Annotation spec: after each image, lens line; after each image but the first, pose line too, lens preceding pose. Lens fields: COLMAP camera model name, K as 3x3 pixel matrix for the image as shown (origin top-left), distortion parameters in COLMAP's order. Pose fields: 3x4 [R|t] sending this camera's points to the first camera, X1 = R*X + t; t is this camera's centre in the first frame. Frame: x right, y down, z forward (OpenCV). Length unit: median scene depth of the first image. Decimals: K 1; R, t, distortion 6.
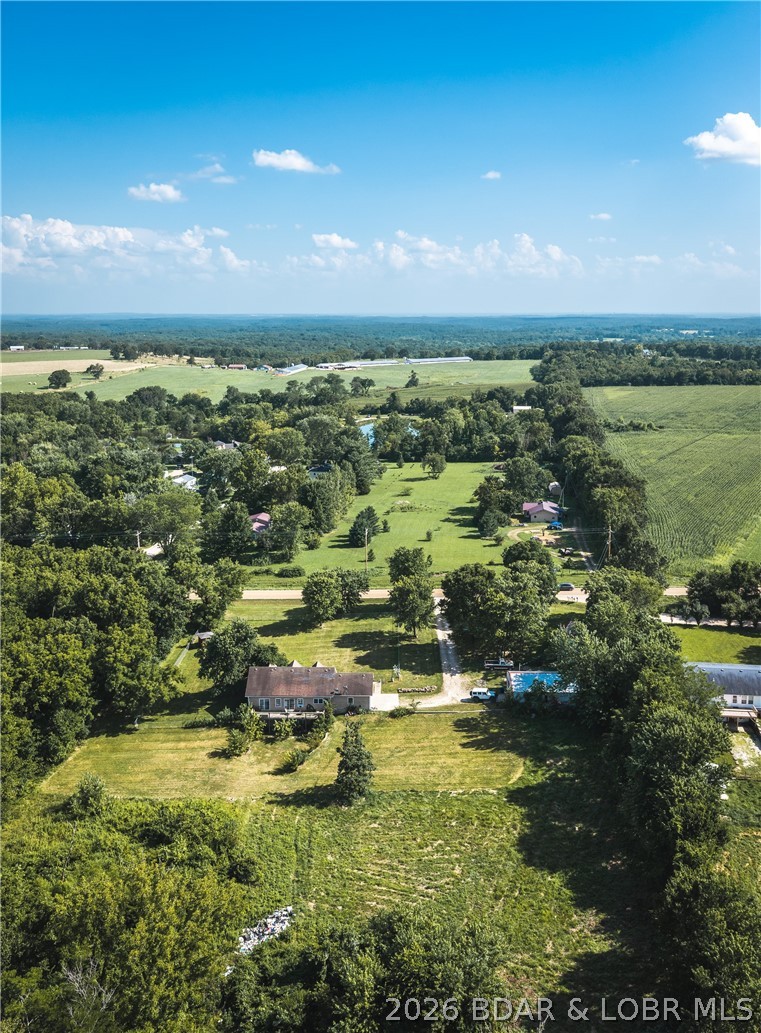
lens RADIAL K [[962.1, 0, 381.3], [0, 962.1, 454.0], [0, 0, 1]] dist [0.048225, -0.126560]
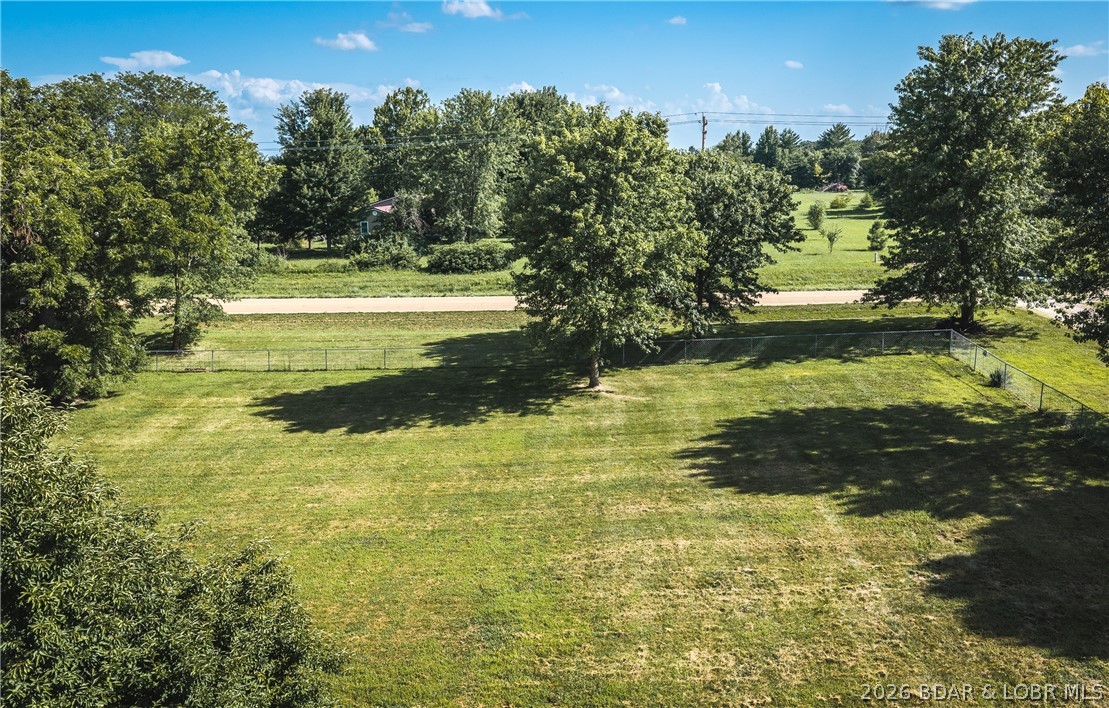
lens RADIAL K [[931.7, 0, 556.2], [0, 931.7, 356.2], [0, 0, 1]] dist [0.013518, -0.011086]
pose [[0.999773, 0.004182, -0.020884, -0.068191], [-0.003006, 0.998426, 0.056008, 0.164773], [0.021085, -0.055932, 0.998212, 0.820149]]
